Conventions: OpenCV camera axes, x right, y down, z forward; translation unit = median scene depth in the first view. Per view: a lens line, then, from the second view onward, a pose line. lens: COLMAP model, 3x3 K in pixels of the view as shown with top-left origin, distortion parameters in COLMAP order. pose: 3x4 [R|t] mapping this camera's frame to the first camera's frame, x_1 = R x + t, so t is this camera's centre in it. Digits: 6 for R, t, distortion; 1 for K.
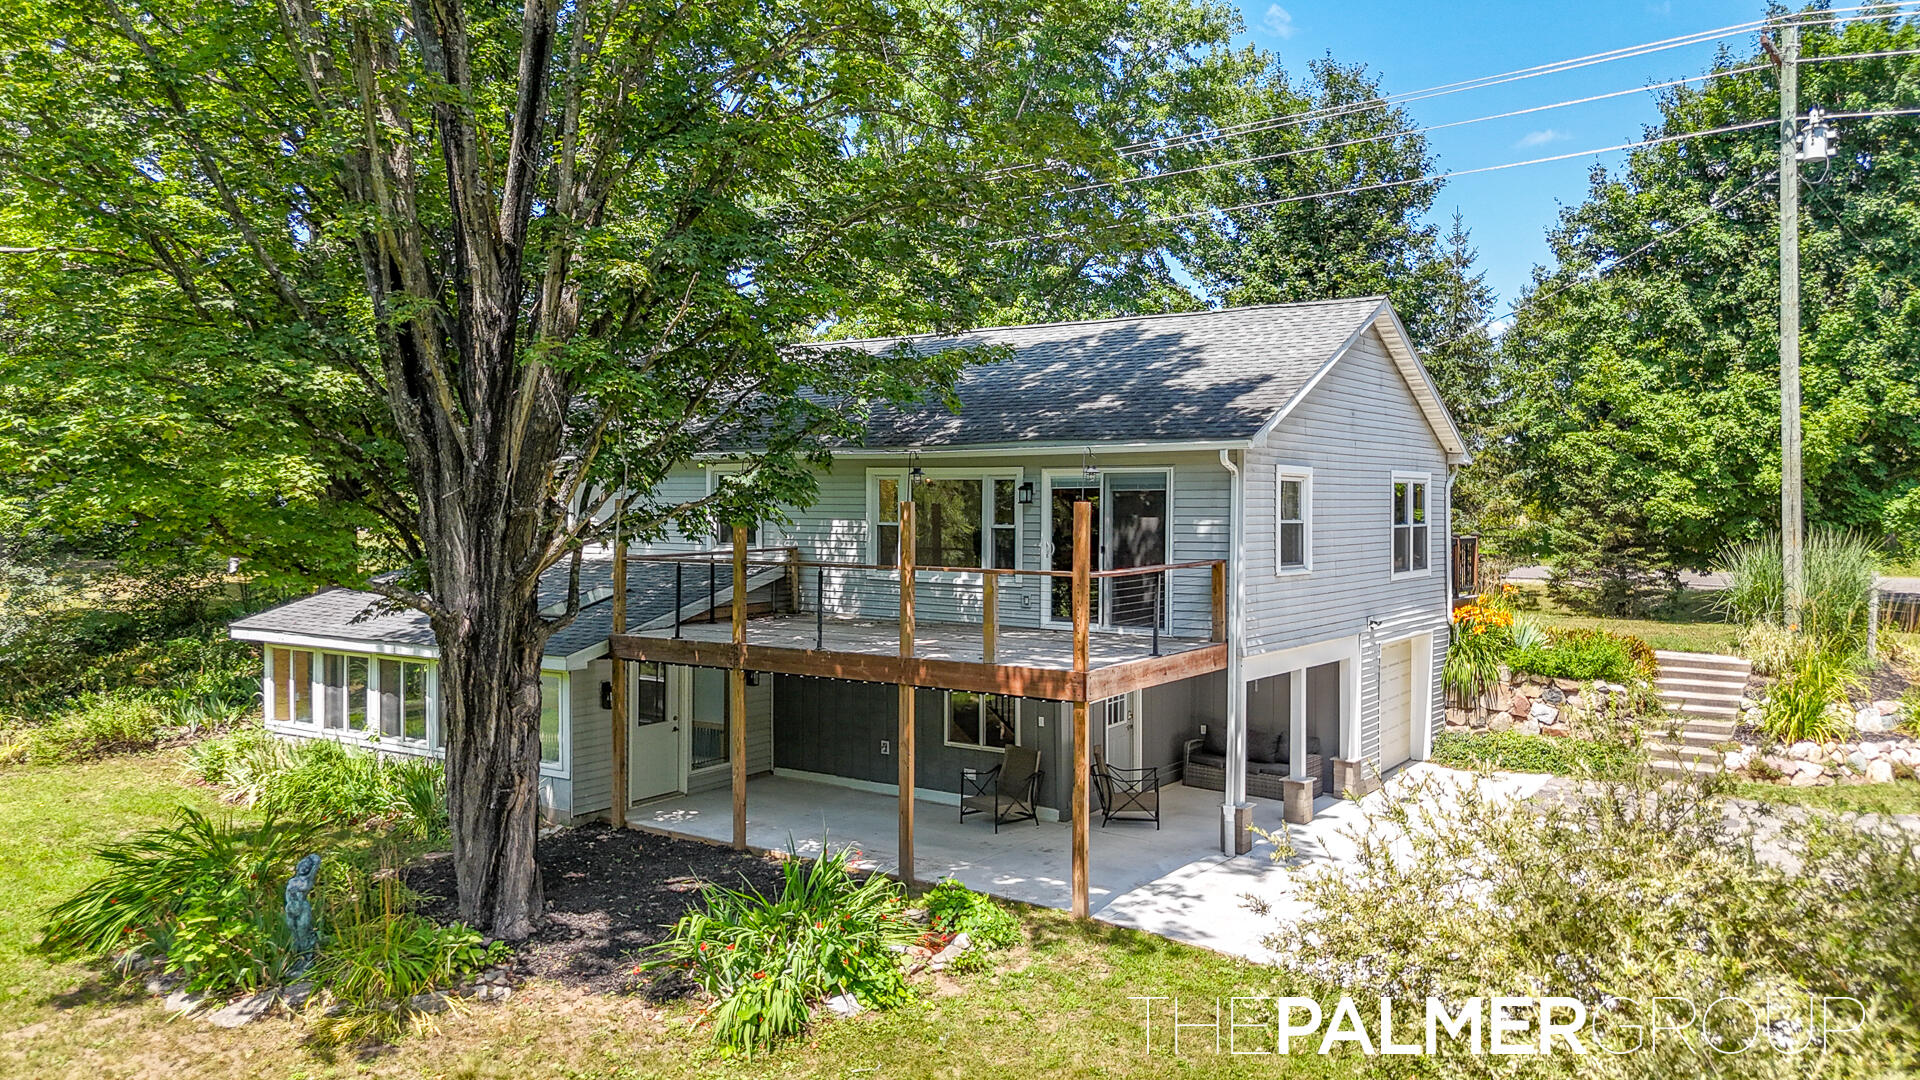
lens RADIAL K [[1398.7, 0, 960.0], [0, 1398.7, 540.0], [0, 0, 1]] dist [0.048623, -0.001562]
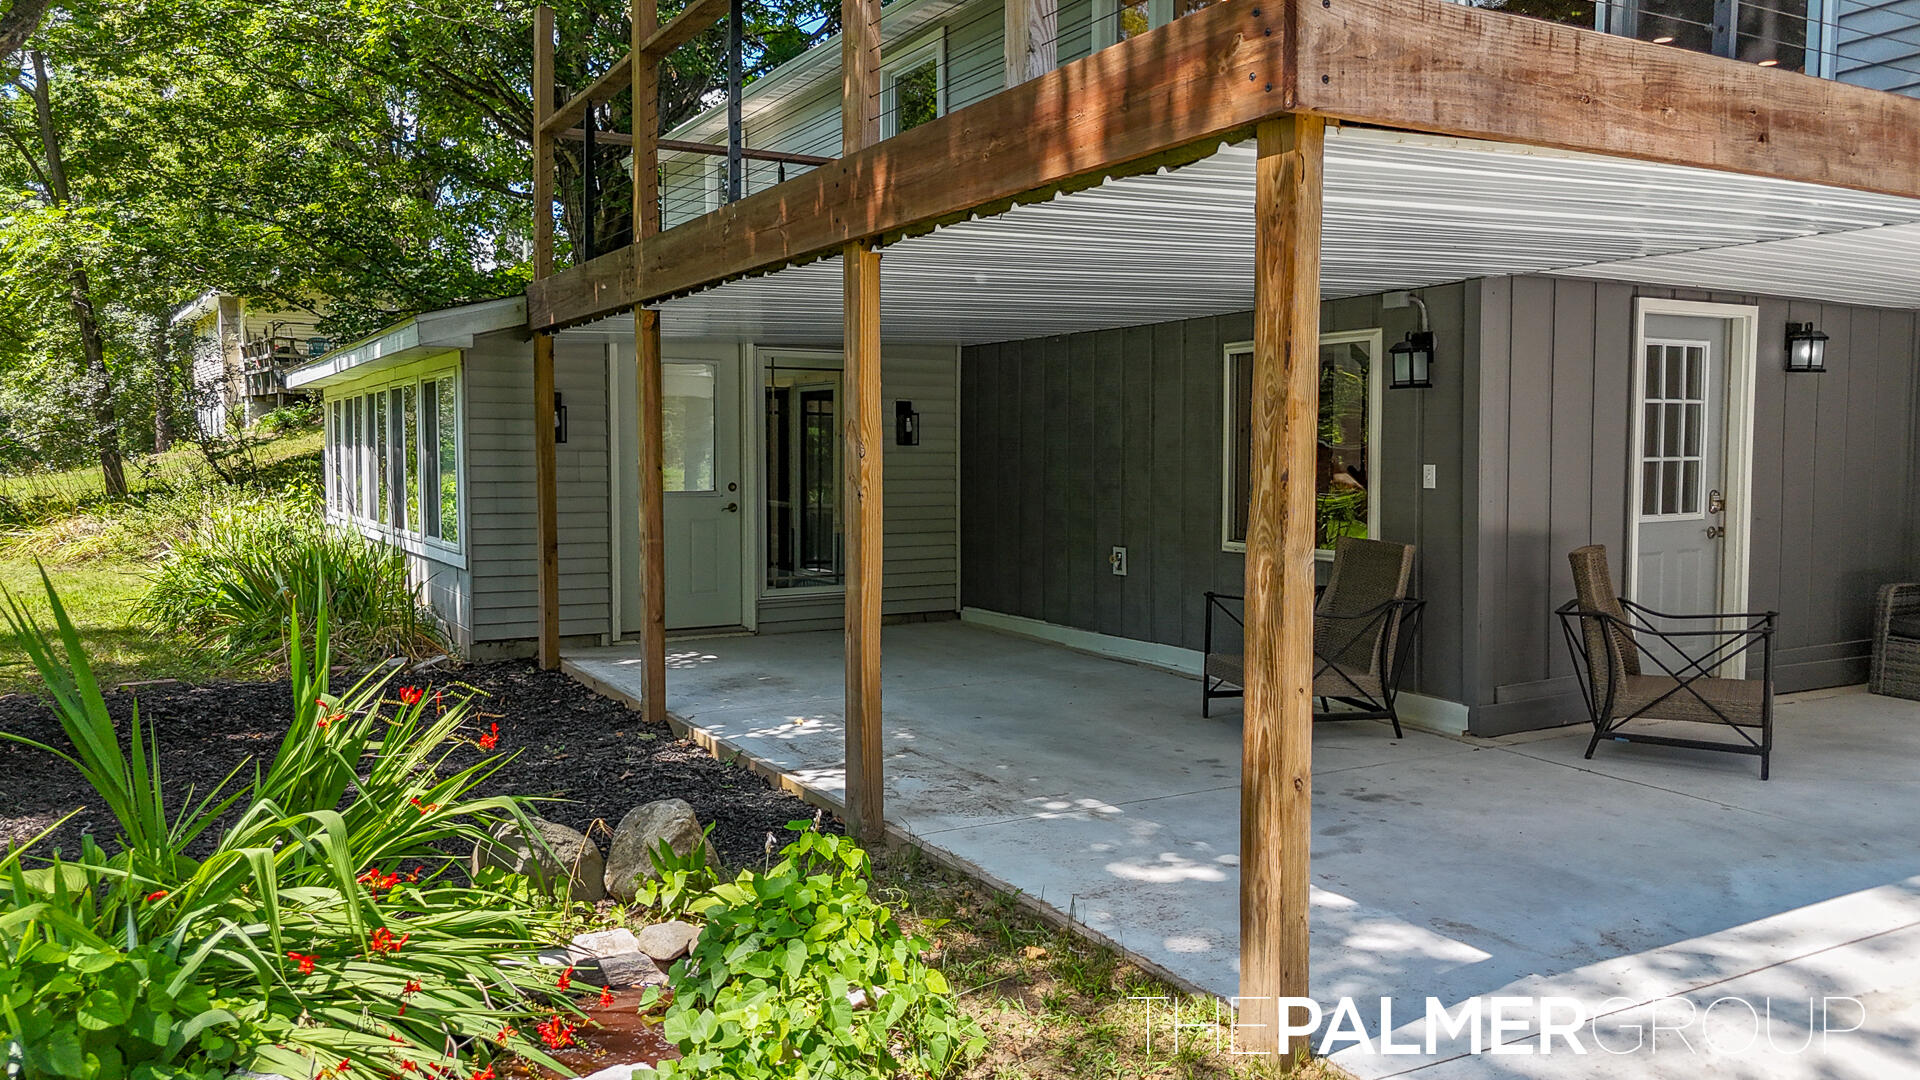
lens RADIAL K [[1398.7, 0, 960.0], [0, 1398.7, 540.0], [0, 0, 1]] dist [0.048623, -0.001562]
pose [[0.910422, 0.027553, -0.412762, 0.101242], [-0.011806, 0.999104, 0.040653, 0.133158], [0.413513, -0.032138, 0.909931, 0.592730]]
